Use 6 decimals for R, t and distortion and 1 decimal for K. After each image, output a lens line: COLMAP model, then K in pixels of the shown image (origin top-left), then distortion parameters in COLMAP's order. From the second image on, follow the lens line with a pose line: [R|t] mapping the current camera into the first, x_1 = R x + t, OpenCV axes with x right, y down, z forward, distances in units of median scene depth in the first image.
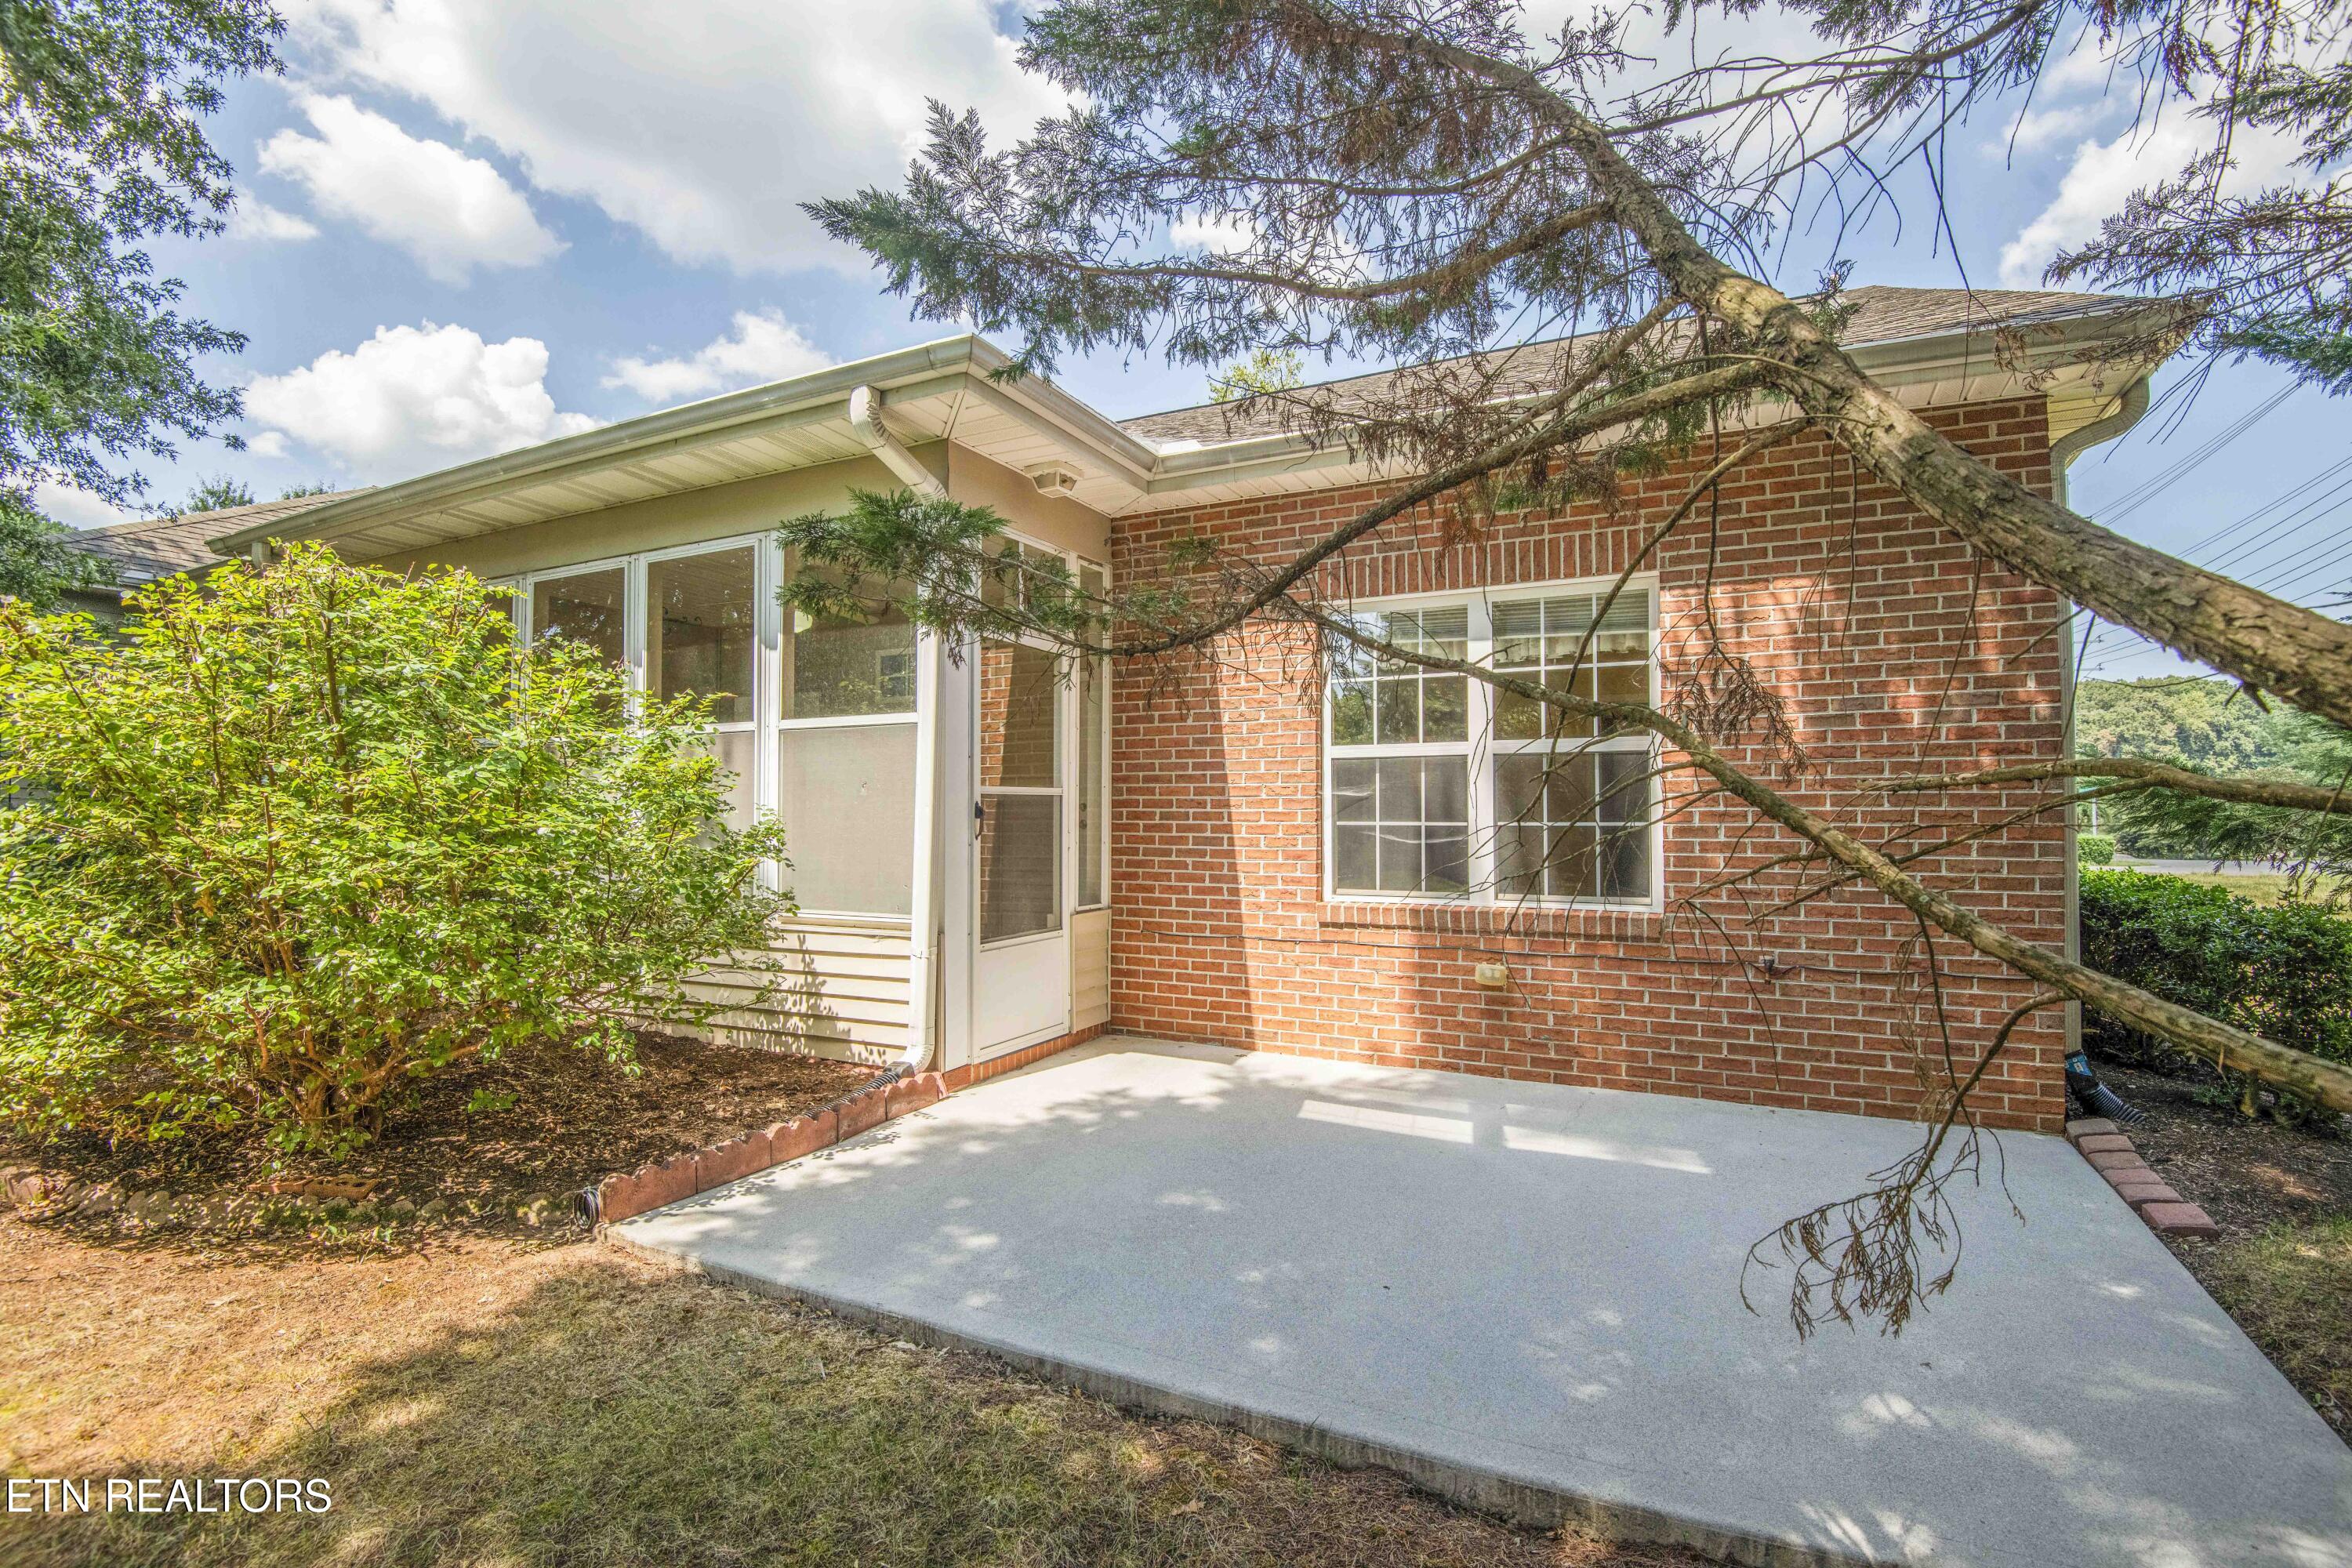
lens RADIAL K [[1100.1, 0, 1172.6], [0, 1100.1, 777.6], [0, 0, 1]] dist [-0.016850, -0.011365]
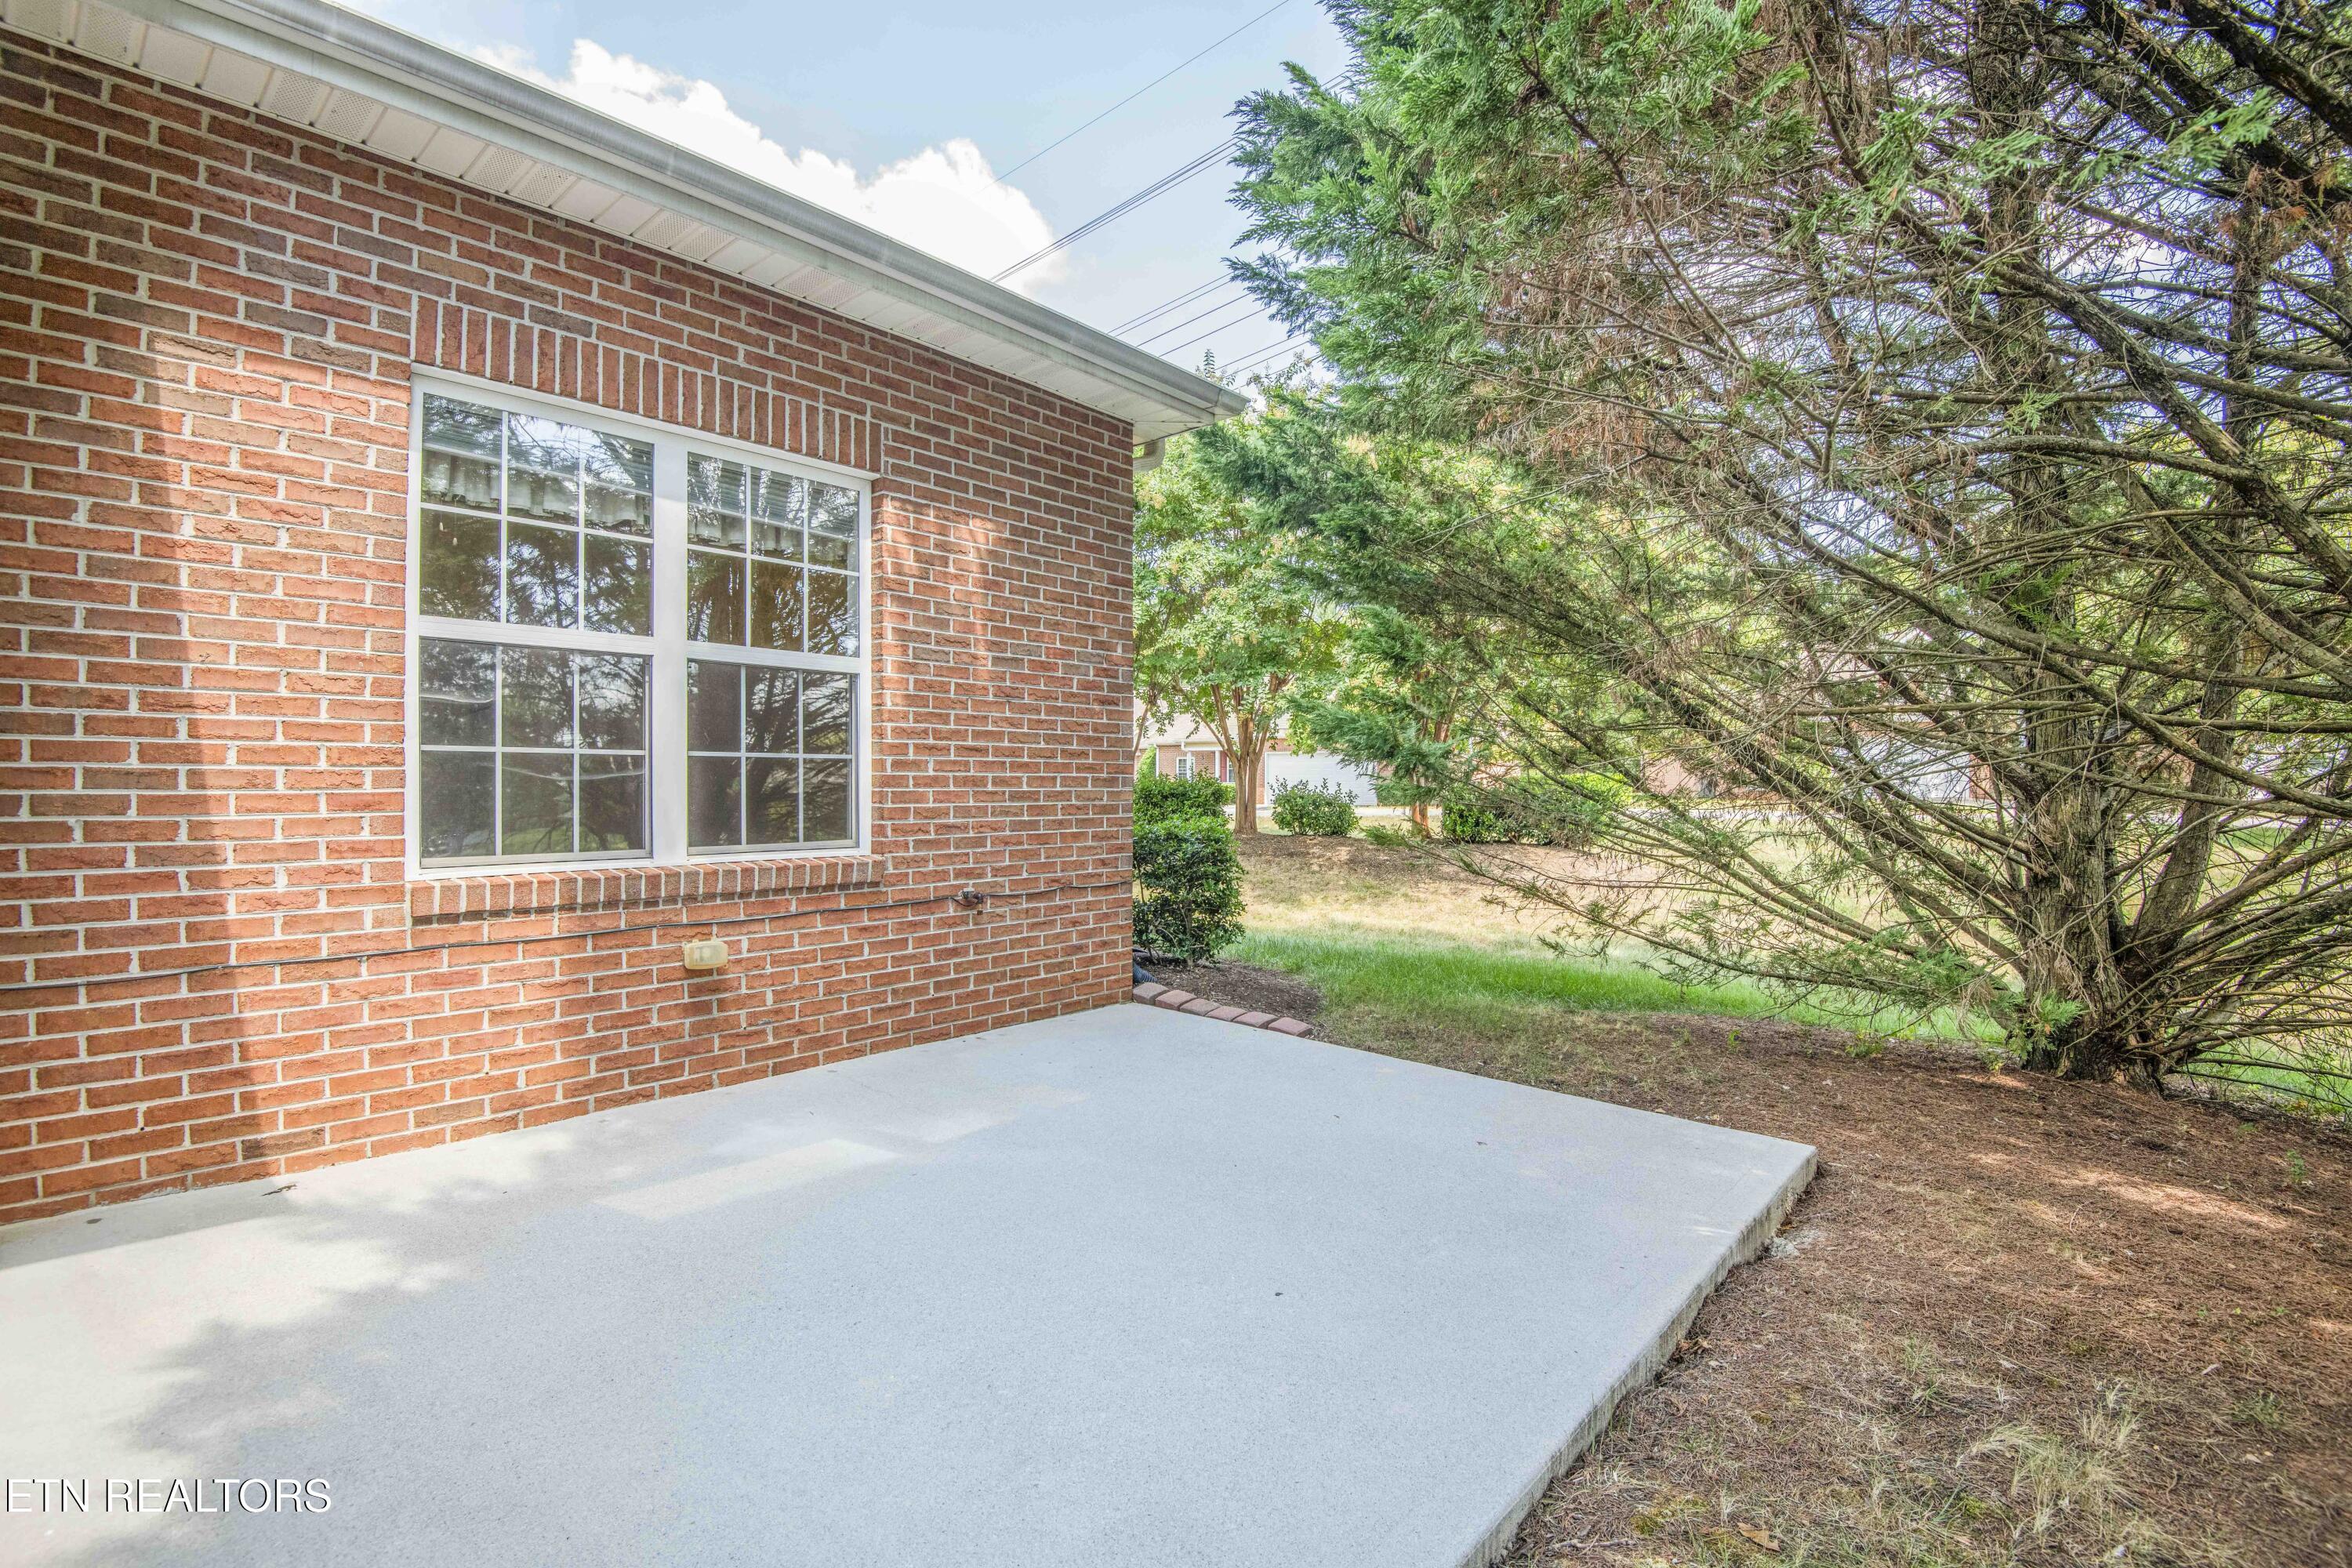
lens RADIAL K [[1100.1, 0, 1182.1], [0, 1100.1, 787.0], [0, 0, 1]] dist [-0.016850, -0.011365]
pose [[0.238136, -0.002939, 0.971227, -0.334056], [-0.034299, 0.999346, 0.011434, 0.043731], [-0.970626, -0.036035, 0.237879, 0.483884]]
